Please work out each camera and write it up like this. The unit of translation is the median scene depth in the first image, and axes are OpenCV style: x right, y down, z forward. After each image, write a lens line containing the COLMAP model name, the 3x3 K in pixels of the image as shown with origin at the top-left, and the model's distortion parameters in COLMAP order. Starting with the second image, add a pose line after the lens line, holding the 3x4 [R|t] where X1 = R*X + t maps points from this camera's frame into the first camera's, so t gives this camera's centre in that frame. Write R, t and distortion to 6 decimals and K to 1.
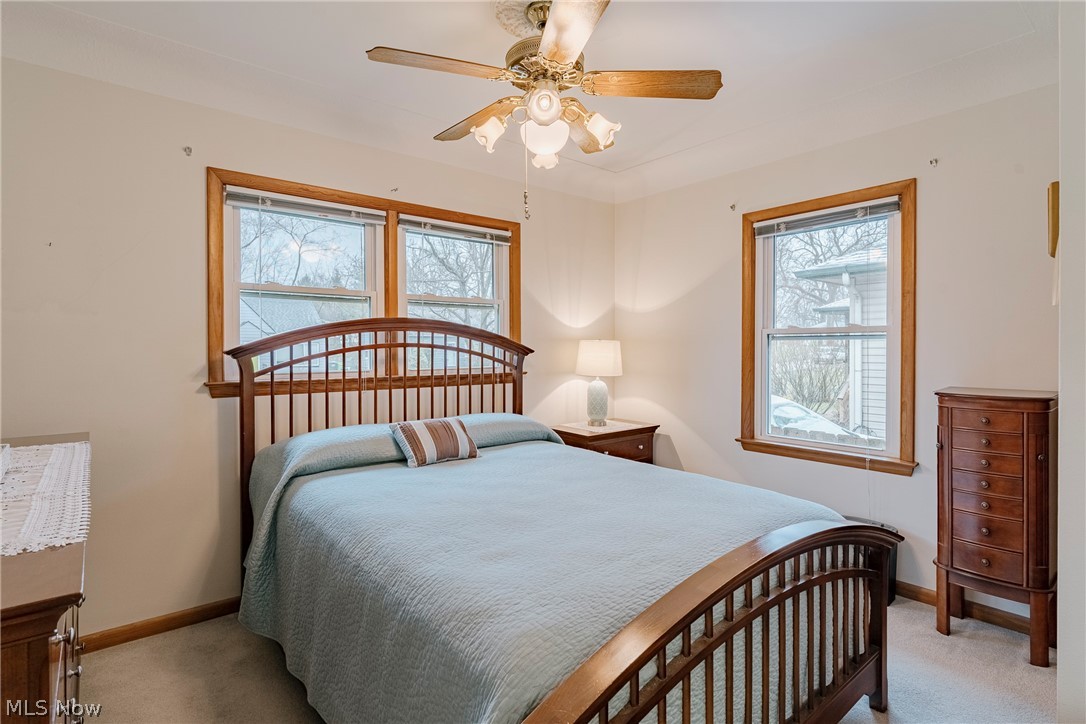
lens RADIAL K [[531.3, 0, 541.0], [0, 531.3, 349.4], [0, 0, 1]] dist [-0.000028, 0.000044]
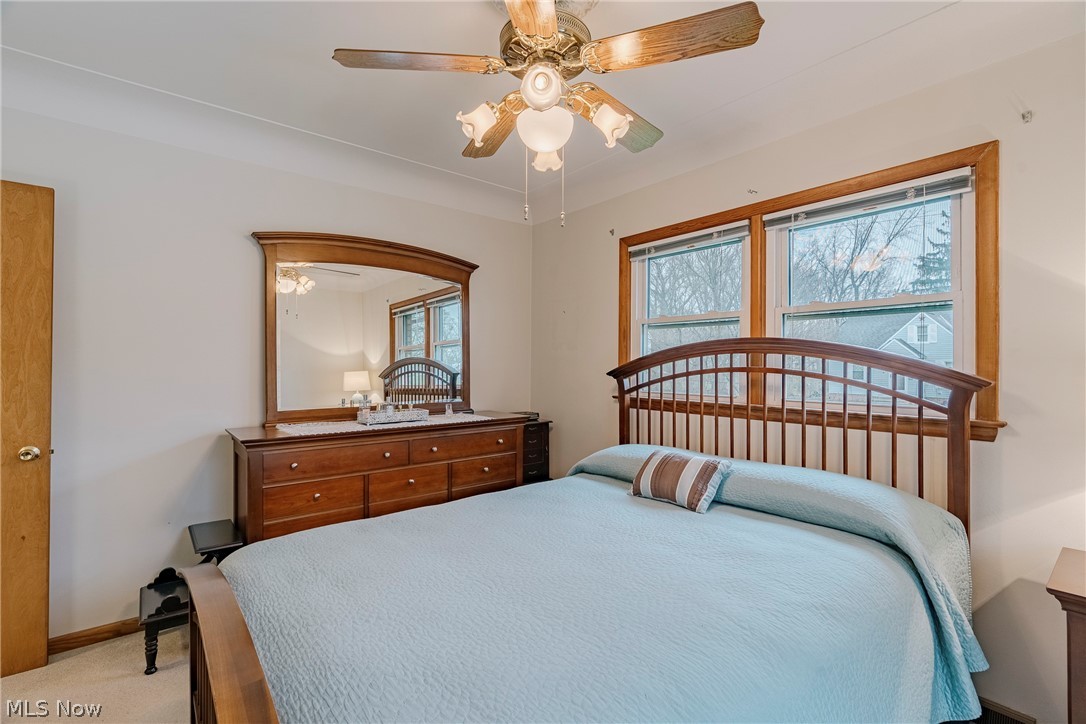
lens RADIAL K [[500.4, 0, 543.0], [0, 500.4, 362.0], [0, 0, 1]] dist [-0.002768, 0.000366]
pose [[-0.002279, -0.002318, -0.999995, 0.551256], [-0.007631, 0.999968, -0.002301, -0.015830], [0.999968, 0.007625, -0.002296, 0.664570]]
